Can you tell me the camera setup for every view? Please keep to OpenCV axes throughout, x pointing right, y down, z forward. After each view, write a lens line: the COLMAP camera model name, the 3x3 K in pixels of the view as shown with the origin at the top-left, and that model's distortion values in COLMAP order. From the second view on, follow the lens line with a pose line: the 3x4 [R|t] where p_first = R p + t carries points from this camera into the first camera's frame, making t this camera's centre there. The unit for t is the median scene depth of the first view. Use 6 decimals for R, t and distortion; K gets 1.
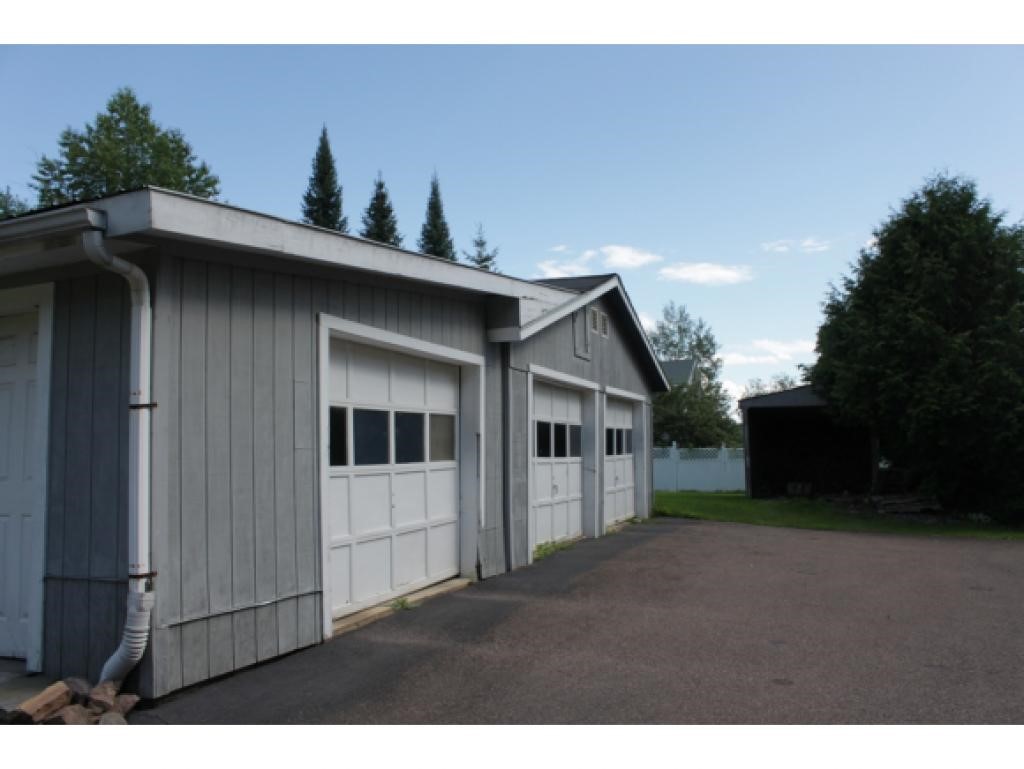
lens RADIAL K [[851.8, 0, 512.0], [0, 851.8, 384.5], [0, 0, 1]] dist [-0.153483, 0.141535]
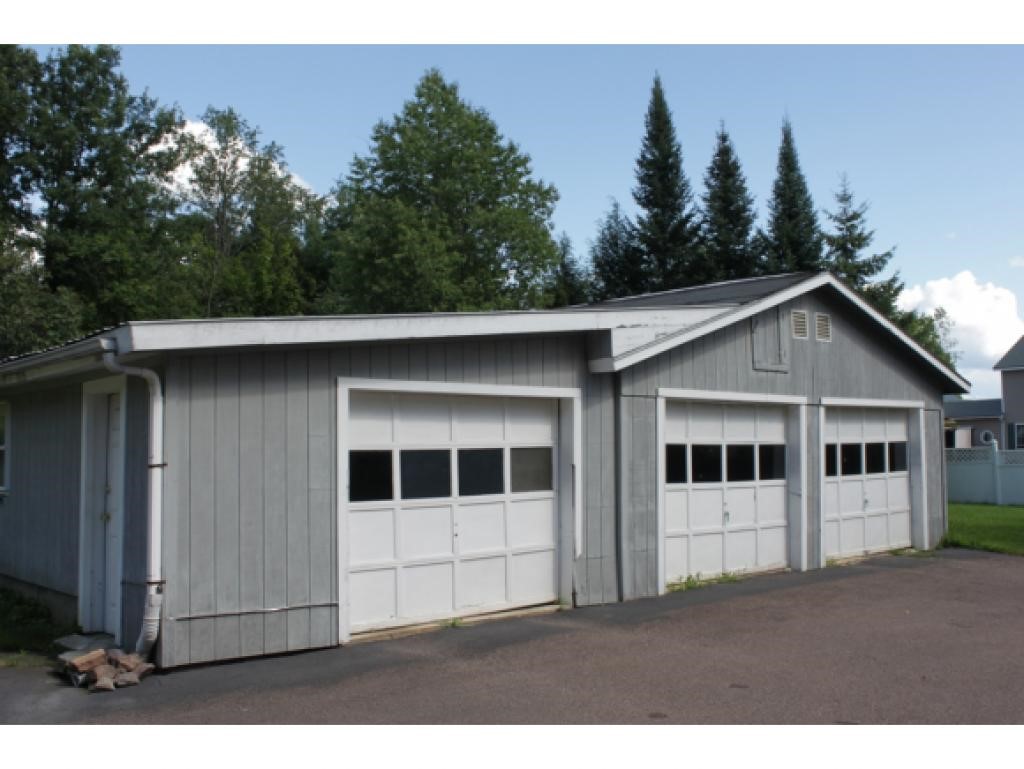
lens RADIAL K [[1082.4, 0, 512.0], [0, 1082.4, 384.5], [0, 0, 1]] dist [-0.089940, 0.024978]
pose [[0.895703, -0.029518, -0.443671, 0.344801], [0.039216, 0.999150, 0.012697, -0.042033], [0.442919, -0.028772, 0.896100, -0.143329]]
